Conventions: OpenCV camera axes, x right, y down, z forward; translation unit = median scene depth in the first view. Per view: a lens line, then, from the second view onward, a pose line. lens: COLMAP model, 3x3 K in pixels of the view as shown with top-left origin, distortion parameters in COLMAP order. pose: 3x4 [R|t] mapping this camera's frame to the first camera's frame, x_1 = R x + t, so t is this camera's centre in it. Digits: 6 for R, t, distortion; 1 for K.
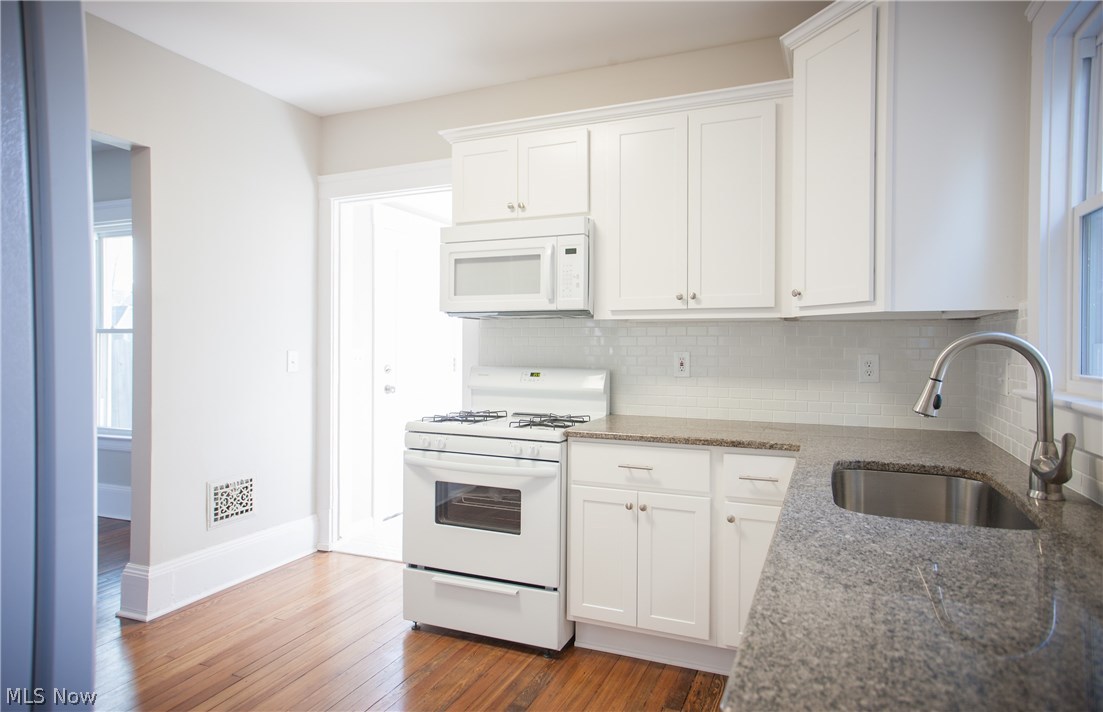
lens RADIAL K [[668.8, 0, 551.5], [0, 668.8, 356.0], [0, 0, 1]] dist [-0.000888, -0.000131]
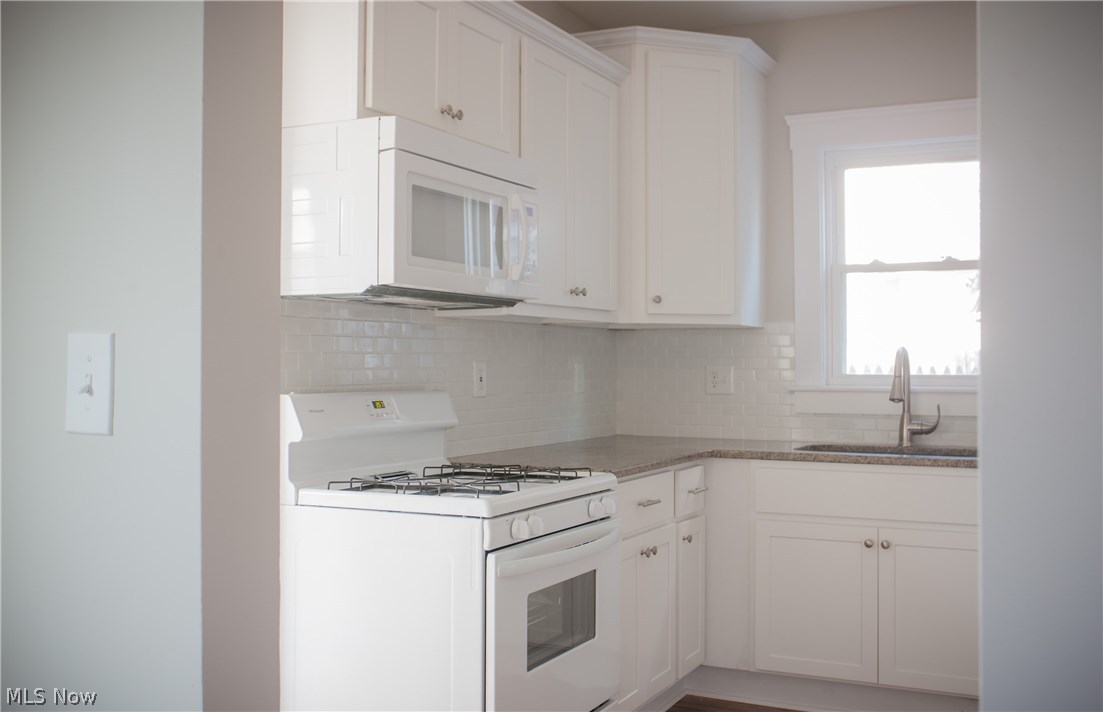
lens RADIAL K [[1091.5, 0, 551.5], [0, 1091.5, 356.0], [0, 0, 1]] dist [0.000523, 0.000381]
pose [[0.087586, 0.001133, 0.996156, -1.071063], [0.016669, 0.999858, -0.002603, -0.009334], [-0.996018, 0.016833, 0.087554, 0.897922]]
